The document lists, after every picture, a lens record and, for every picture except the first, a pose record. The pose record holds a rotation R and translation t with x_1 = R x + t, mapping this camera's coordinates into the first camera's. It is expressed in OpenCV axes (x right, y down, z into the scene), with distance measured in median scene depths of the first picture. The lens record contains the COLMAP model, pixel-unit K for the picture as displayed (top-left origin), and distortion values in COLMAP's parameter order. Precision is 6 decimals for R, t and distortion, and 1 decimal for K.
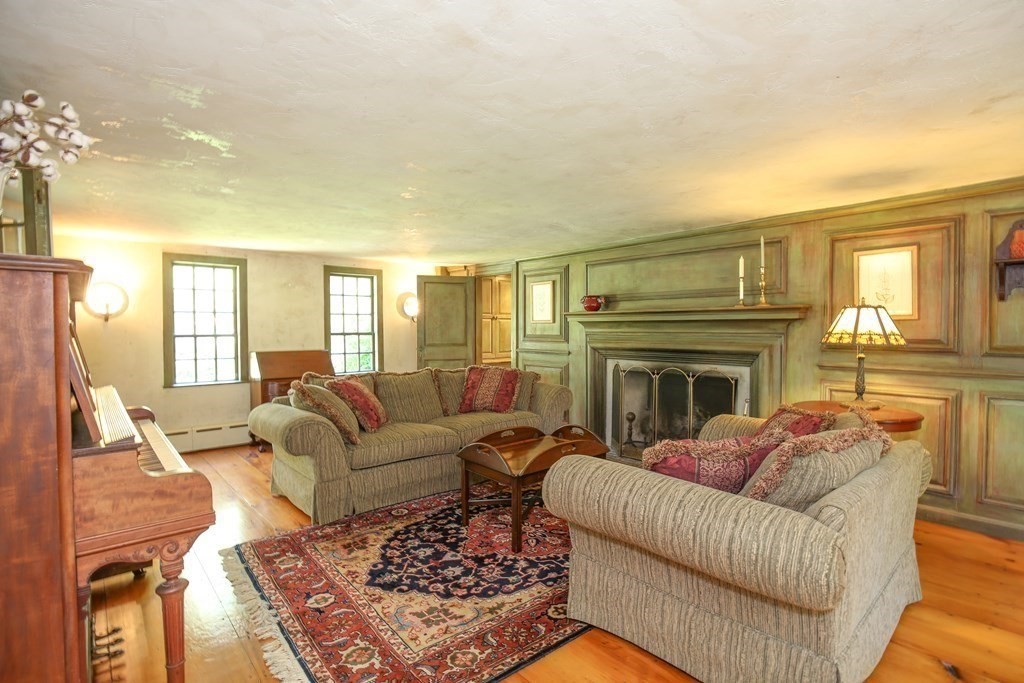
lens RADIAL K [[497.0, 0, 519.9], [0, 497.0, 346.1], [0, 0, 1]] dist [-0.002493, -0.000526]
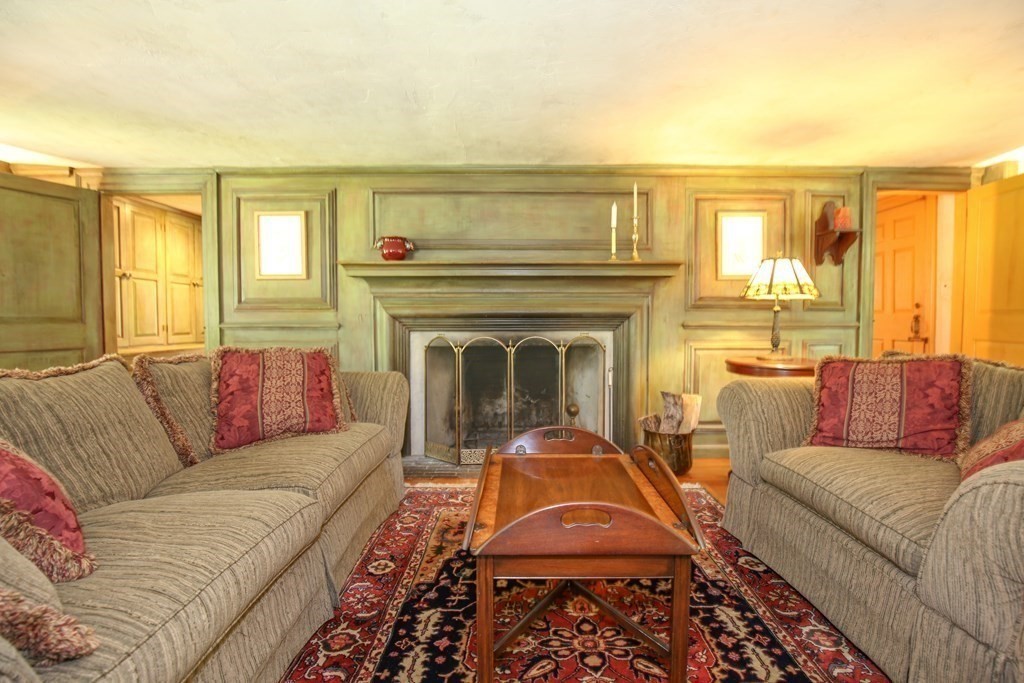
lens RADIAL K [[473.6, 0, 509.2], [0, 473.6, 343.7], [0, 0, 1]] dist [-0.025591, -0.000387]
pose [[0.658307, -0.035753, 0.751900, -0.272879], [0.028792, 0.999336, 0.022311, 0.036783], [-0.752199, 0.006961, 0.658899, 0.532790]]
